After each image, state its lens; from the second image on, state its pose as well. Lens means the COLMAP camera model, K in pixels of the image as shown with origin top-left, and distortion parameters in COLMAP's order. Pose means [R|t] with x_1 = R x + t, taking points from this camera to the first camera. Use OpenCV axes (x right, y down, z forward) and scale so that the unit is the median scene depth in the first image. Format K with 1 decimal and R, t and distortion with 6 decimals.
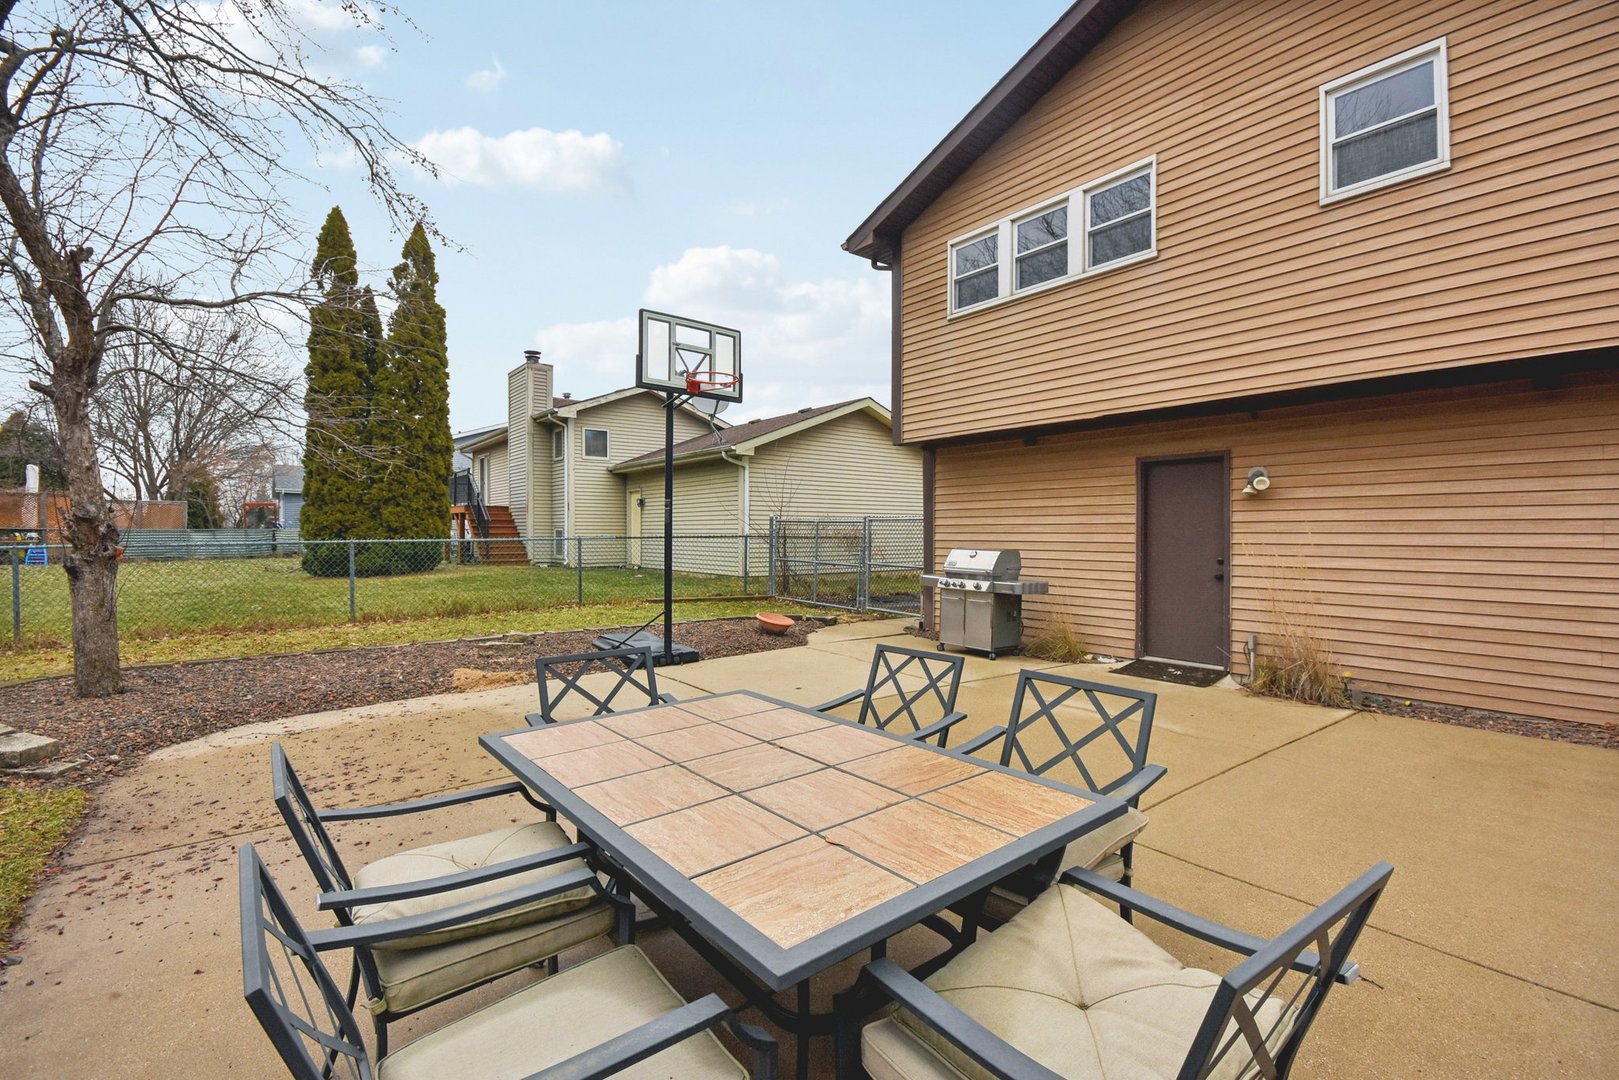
lens RADIAL K [[720.7, 0, 809.5], [0, 720.7, 540.0], [0, 0, 1]] dist [-0.000880, -0.000216]
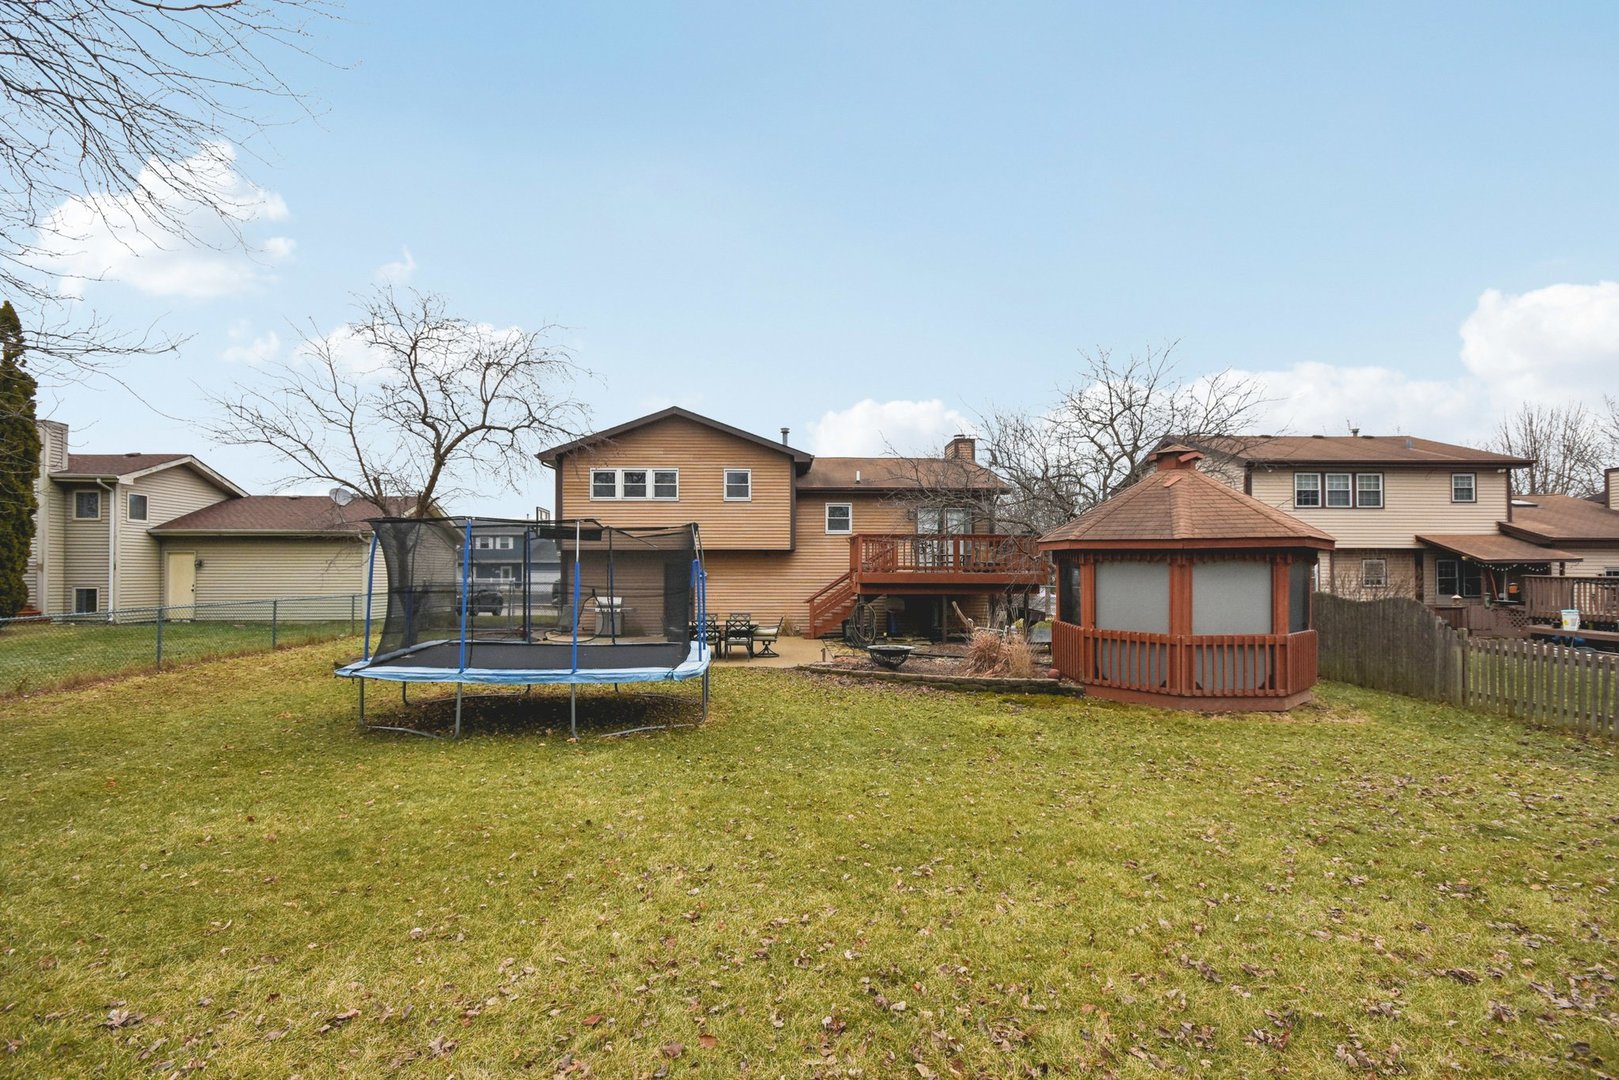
lens RADIAL K [[777.3, 0, 811.6], [0, 777.3, 556.4], [0, 0, 1]] dist [0.029567, 0.000047]
pose [[0.556236, 0.020675, 0.830767, -1.800717], [0.008384, 0.999500, -0.030488, -0.042157], [-0.830982, 0.023924, 0.555785, -1.213696]]
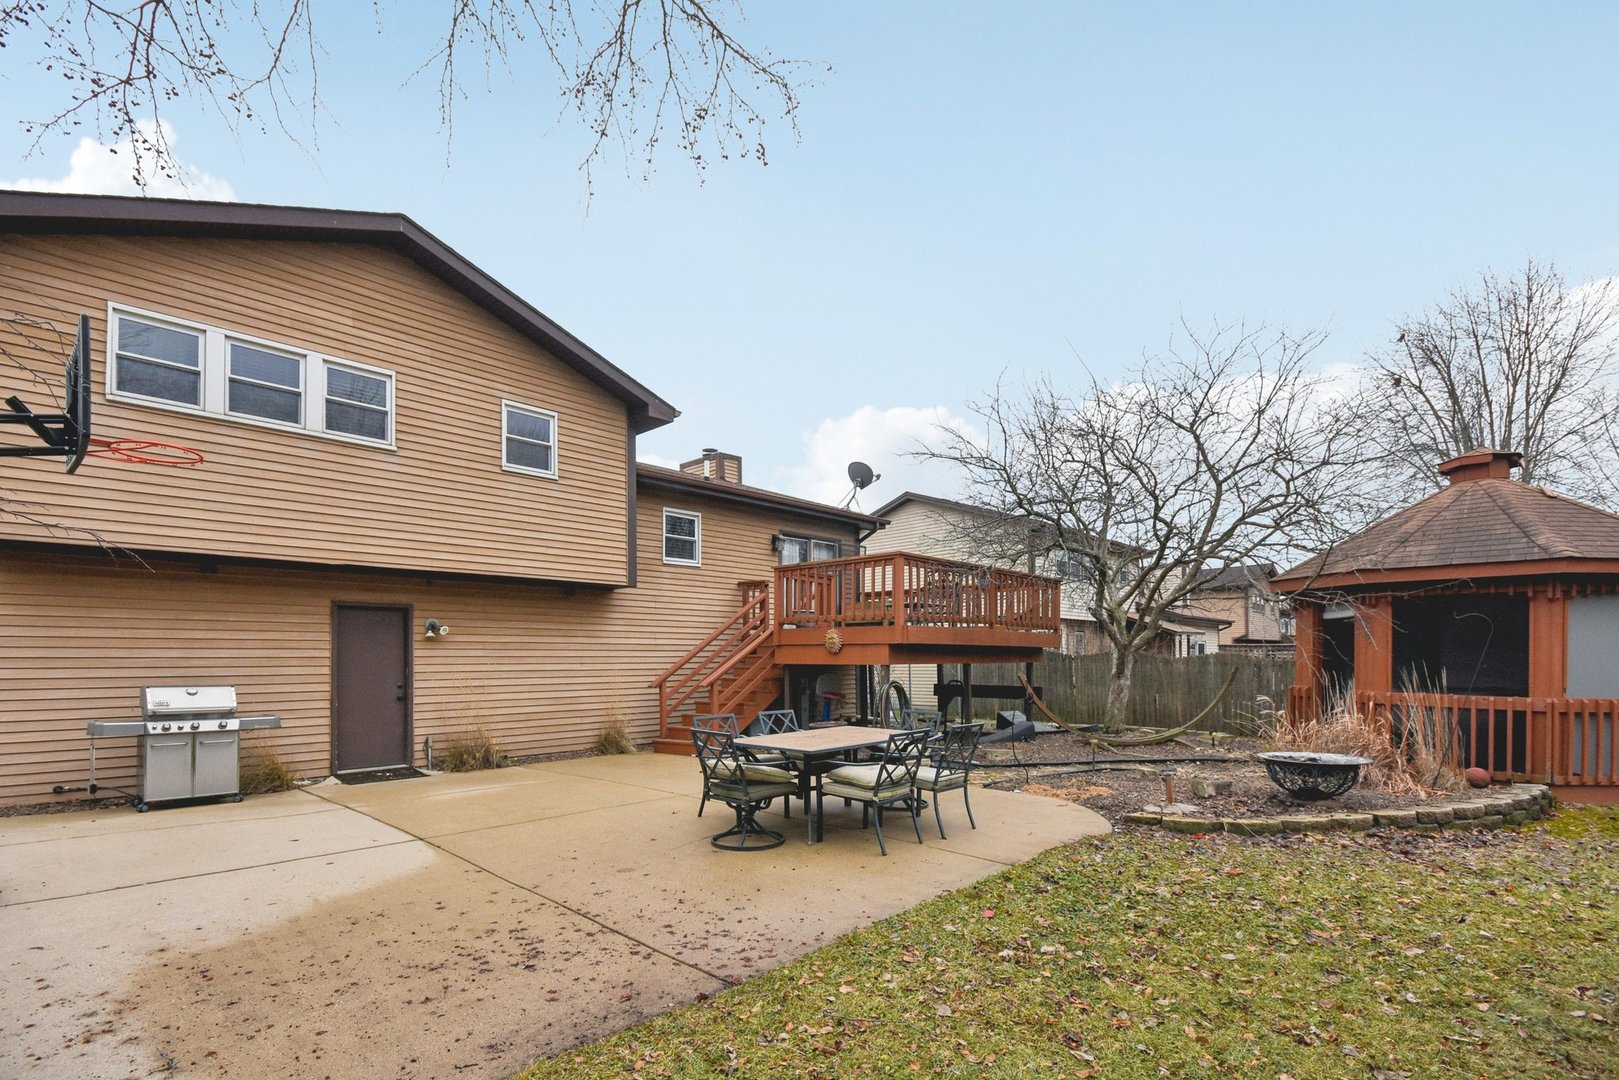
lens RADIAL K [[750.4, 0, 811.7], [0, 750.4, 657.3], [0, 0, 1]] dist [0.019758, -0.000064]
pose [[-0.142678, 0.005616, 0.989753, -0.873586], [0.021397, 0.999768, -0.002588, -0.003517], [-0.989538, 0.020809, -0.142765, 0.419495]]
